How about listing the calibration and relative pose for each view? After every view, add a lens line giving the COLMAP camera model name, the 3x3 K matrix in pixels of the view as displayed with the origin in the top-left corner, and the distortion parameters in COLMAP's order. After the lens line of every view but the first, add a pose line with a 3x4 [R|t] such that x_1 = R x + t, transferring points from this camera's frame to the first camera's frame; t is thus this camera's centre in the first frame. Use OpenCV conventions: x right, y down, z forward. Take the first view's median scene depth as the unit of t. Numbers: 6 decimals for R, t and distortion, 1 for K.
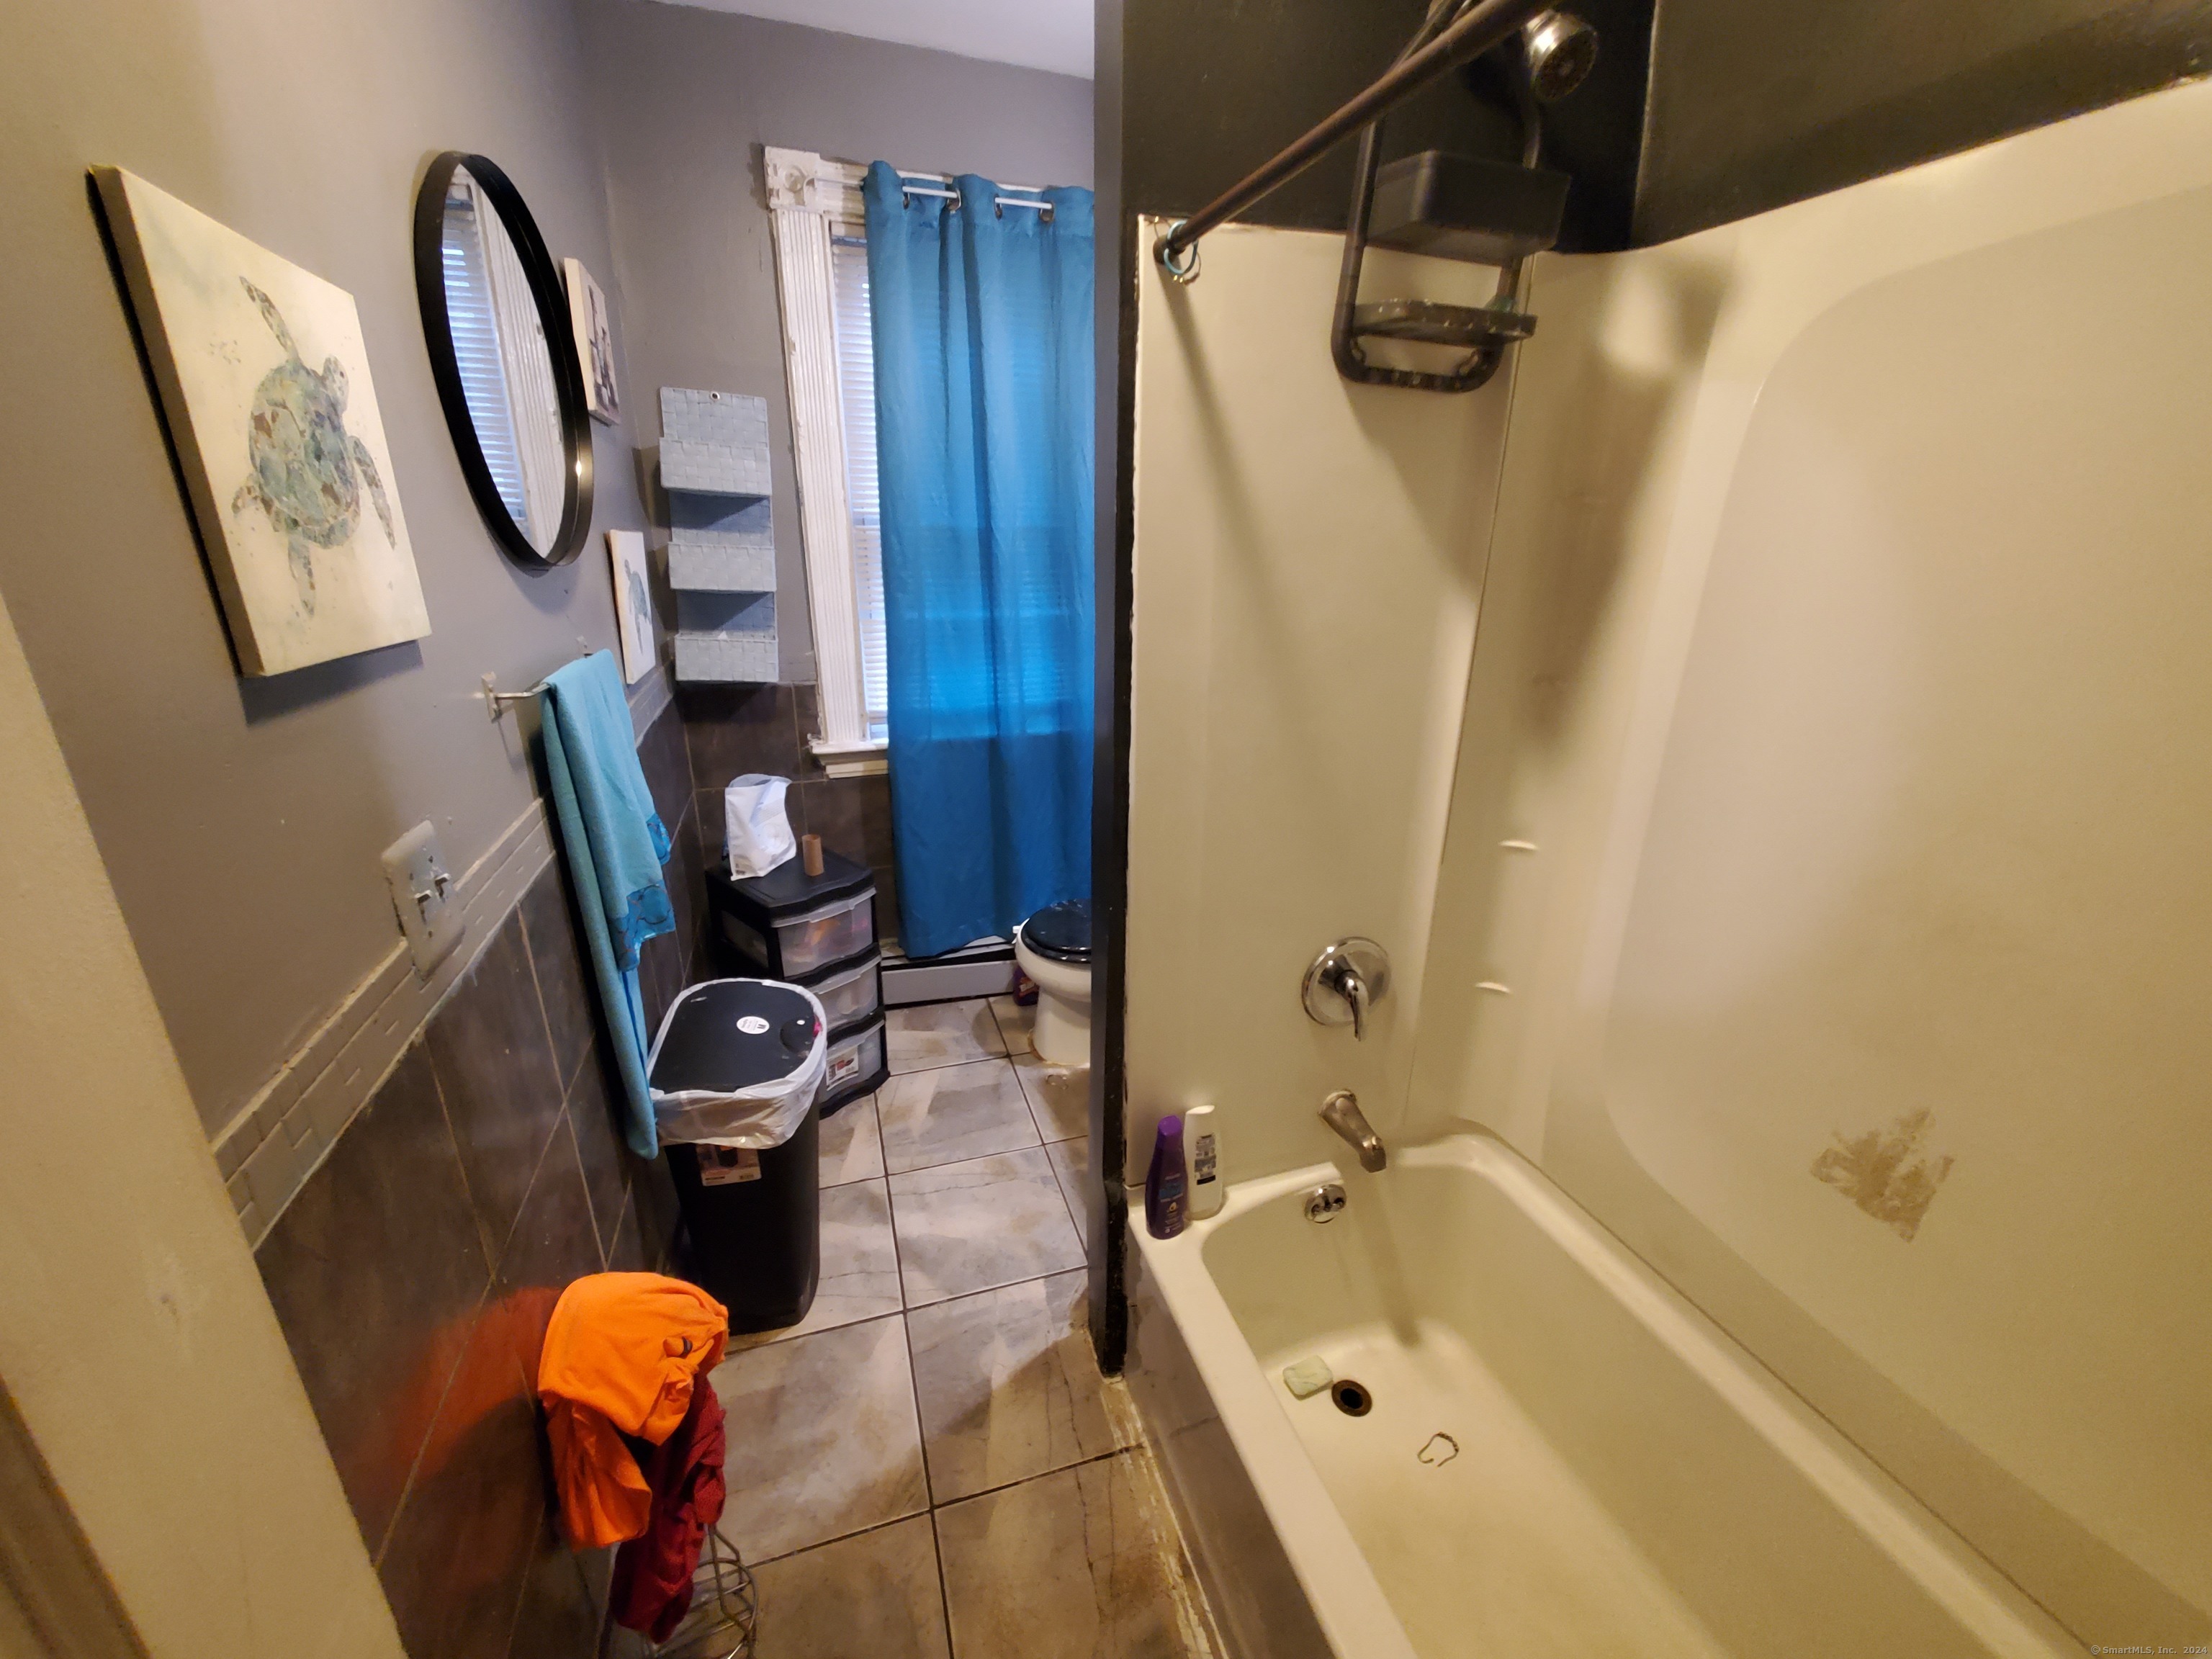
lens RADIAL K [[866.5, 0, 1106.0], [0, 866.5, 829.5], [0, 0, 1]] dist [0.000277, -0.000006]
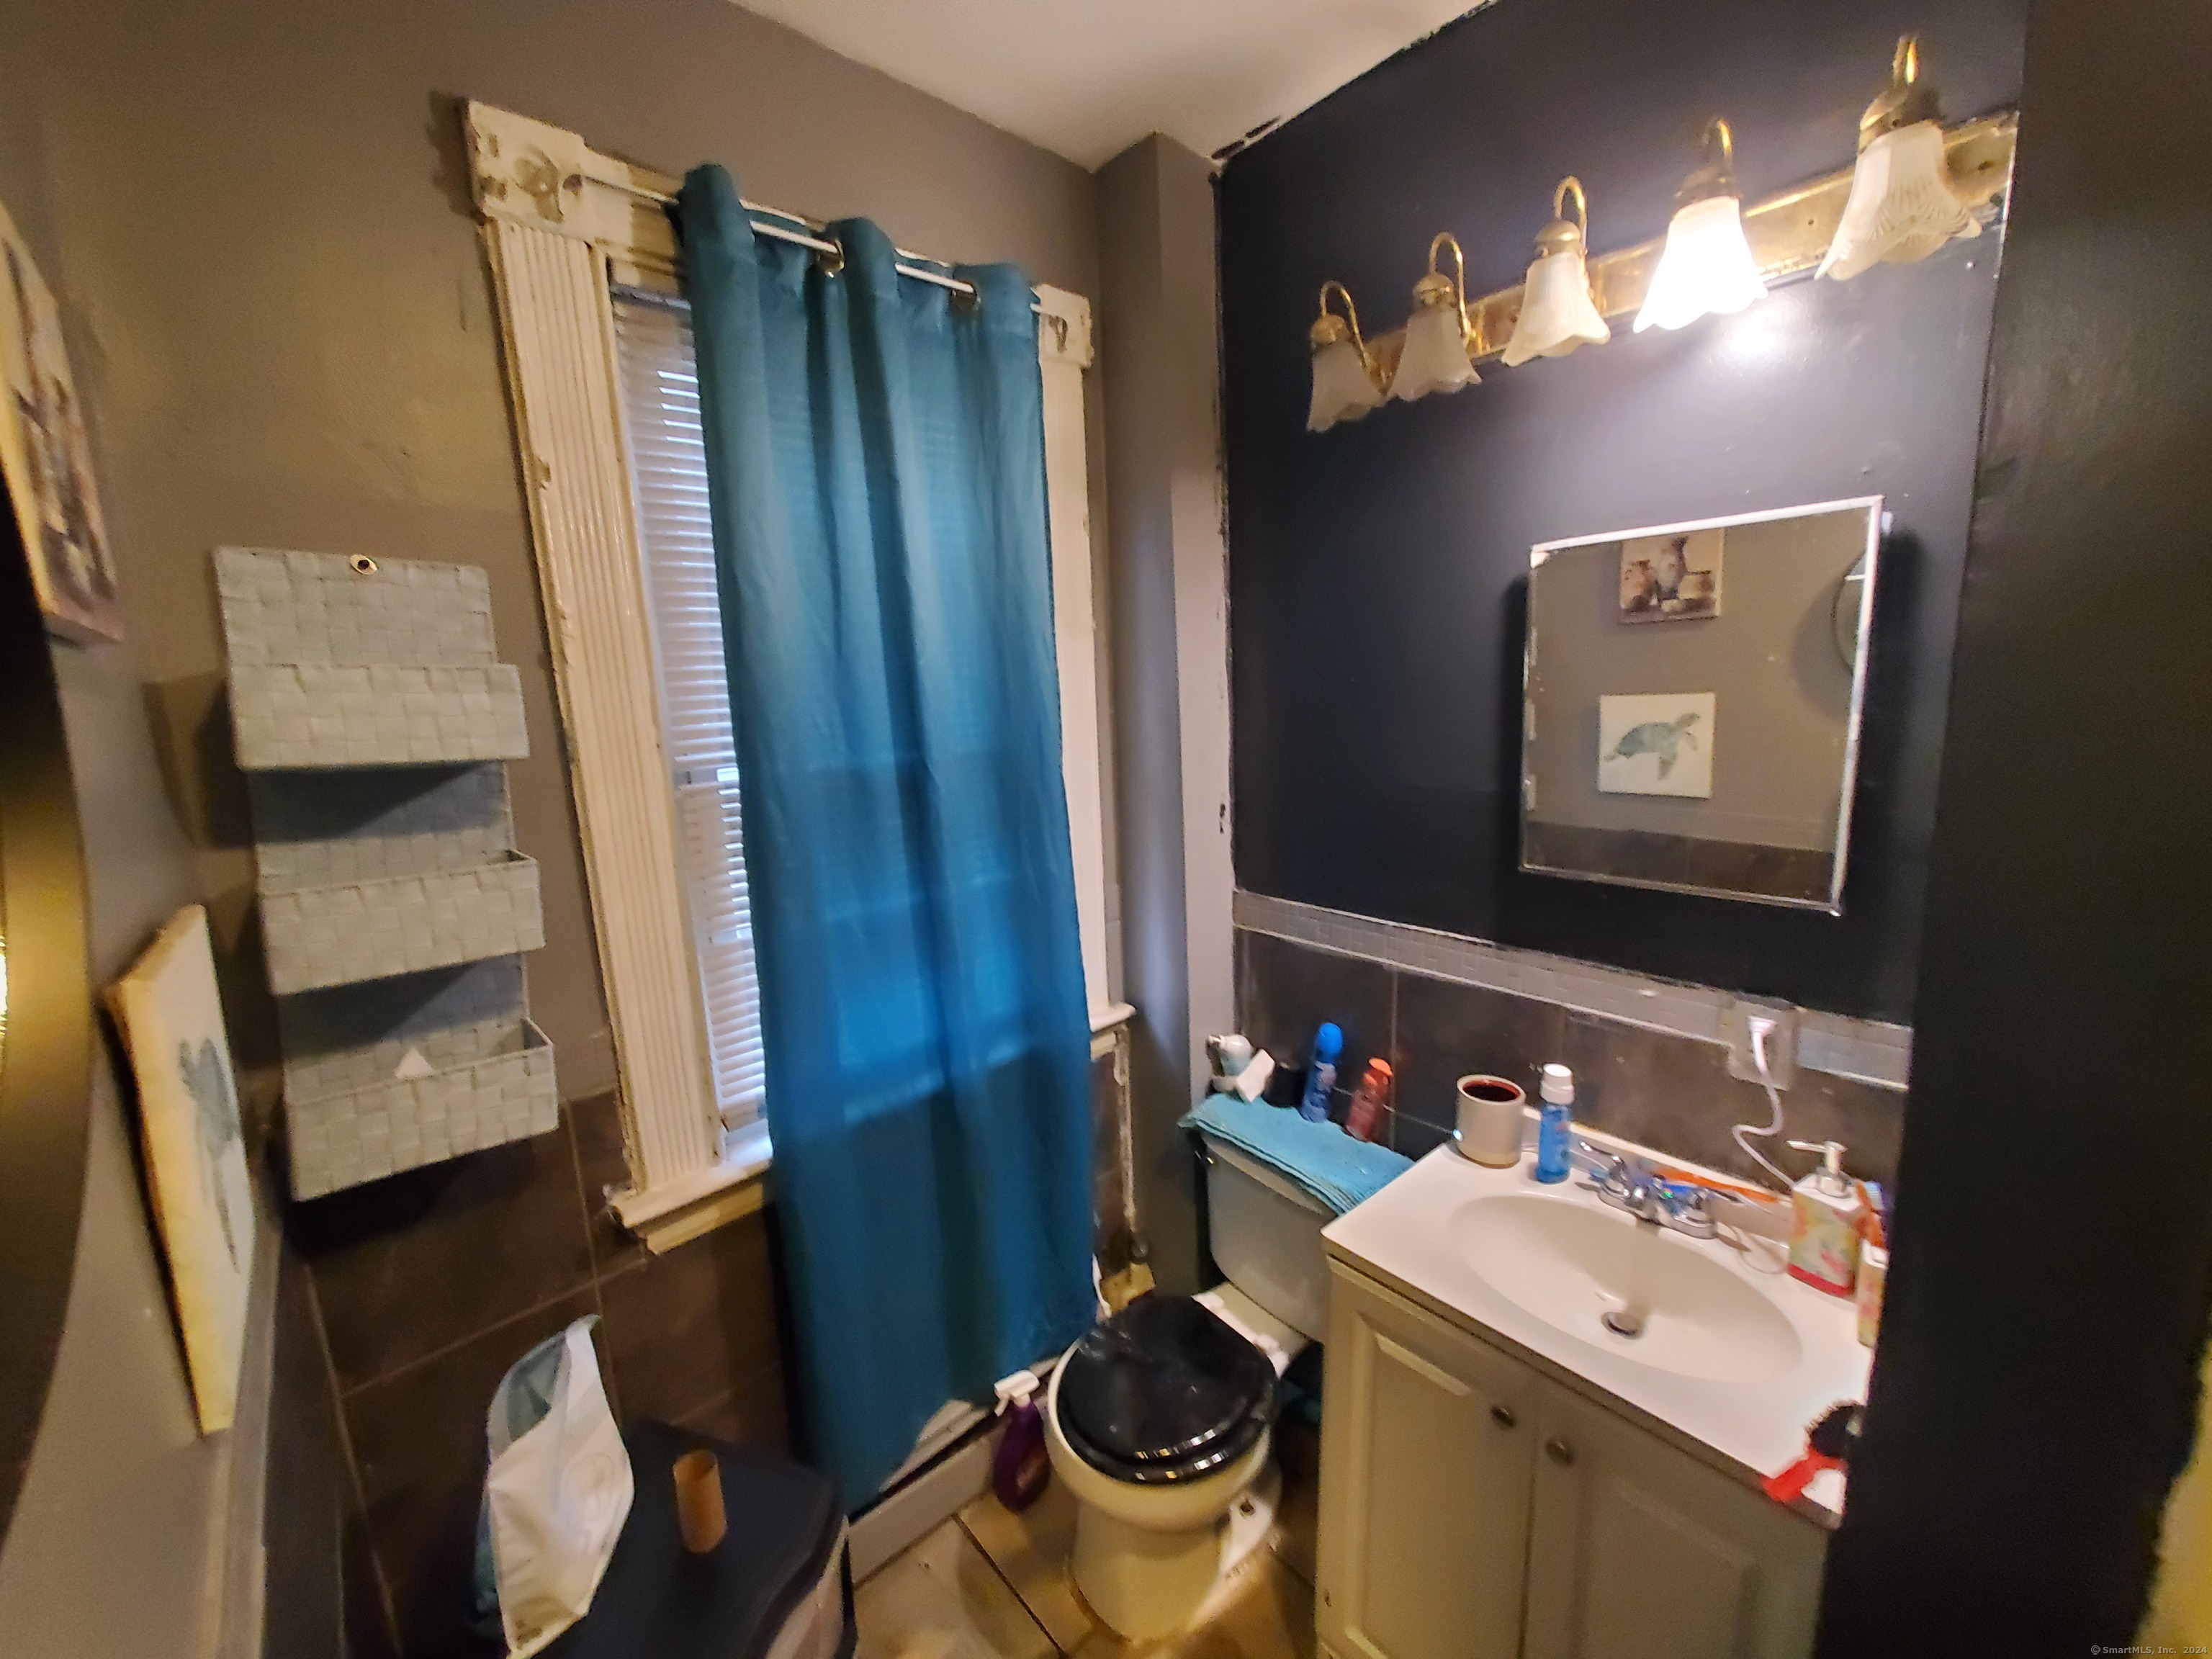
lens RADIAL K [[866.1, 0, 1106.0], [0, 866.1, 829.5], [0, 0, 1]] dist [0.001456, -0.000110]
pose [[0.913978, -0.128798, 0.384779, -0.278756], [0.189453, 0.974032, -0.123973, -0.223338], [-0.358819, 0.186206, 0.914645, 0.446526]]
